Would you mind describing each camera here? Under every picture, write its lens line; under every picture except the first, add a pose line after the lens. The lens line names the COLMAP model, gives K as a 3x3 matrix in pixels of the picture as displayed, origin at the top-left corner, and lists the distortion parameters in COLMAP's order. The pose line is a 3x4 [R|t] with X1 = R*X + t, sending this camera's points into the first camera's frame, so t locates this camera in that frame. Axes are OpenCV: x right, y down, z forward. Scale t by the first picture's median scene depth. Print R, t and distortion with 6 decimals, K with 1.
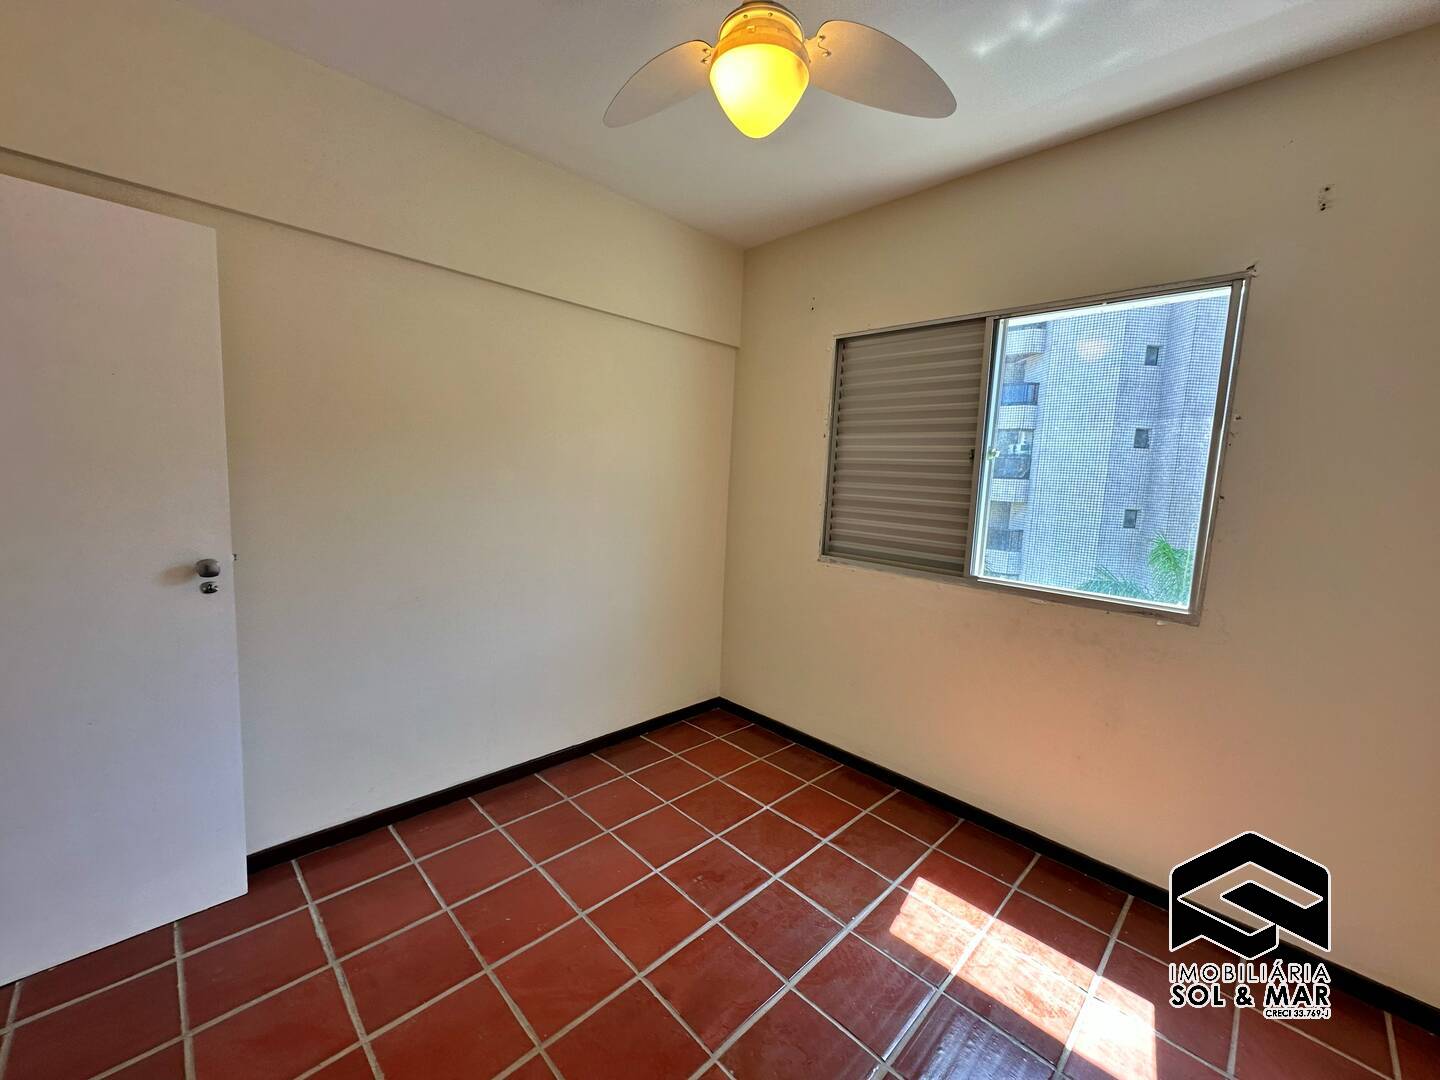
lens RADIAL K [[574.1, 0, 719.1], [0, 574.1, 540.2], [0, 0, 1]] dist [-0.004285, 0.001034]
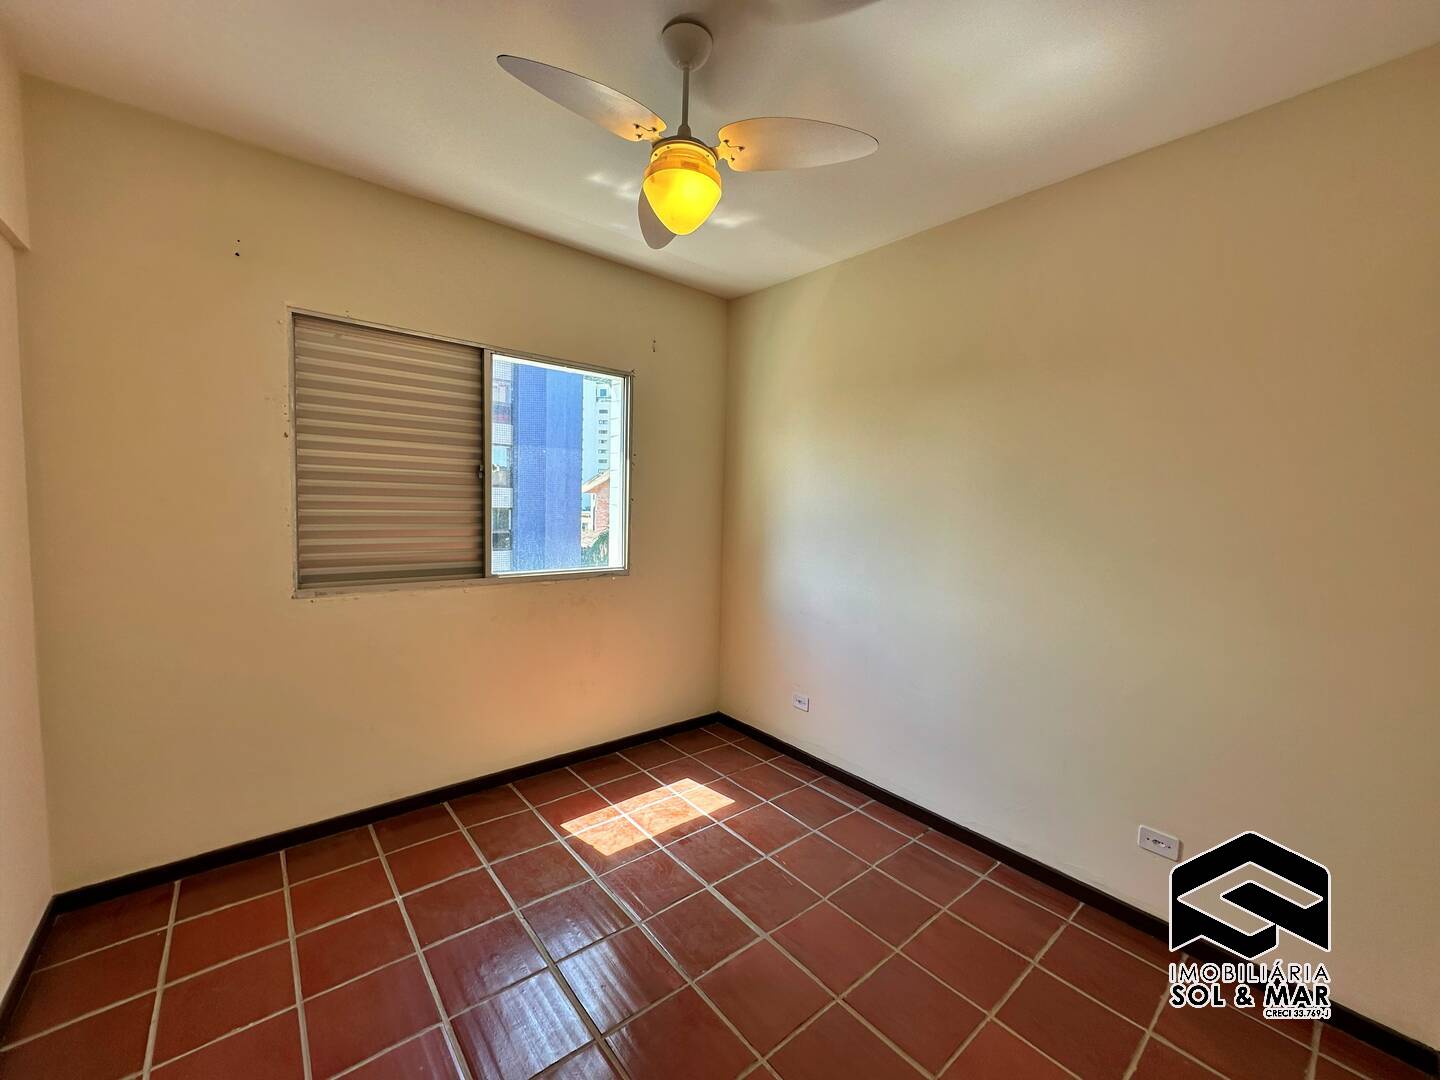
lens RADIAL K [[574.1, 0, 719.4], [0, 574.1, 539.5], [0, 0, 1]] dist [-0.004285, 0.001034]
pose [[0.089731, -0.112845, 0.989553, -0.734572], [0.089568, 0.990449, 0.104825, -0.100150], [-0.991930, 0.079226, 0.098981, 0.497763]]
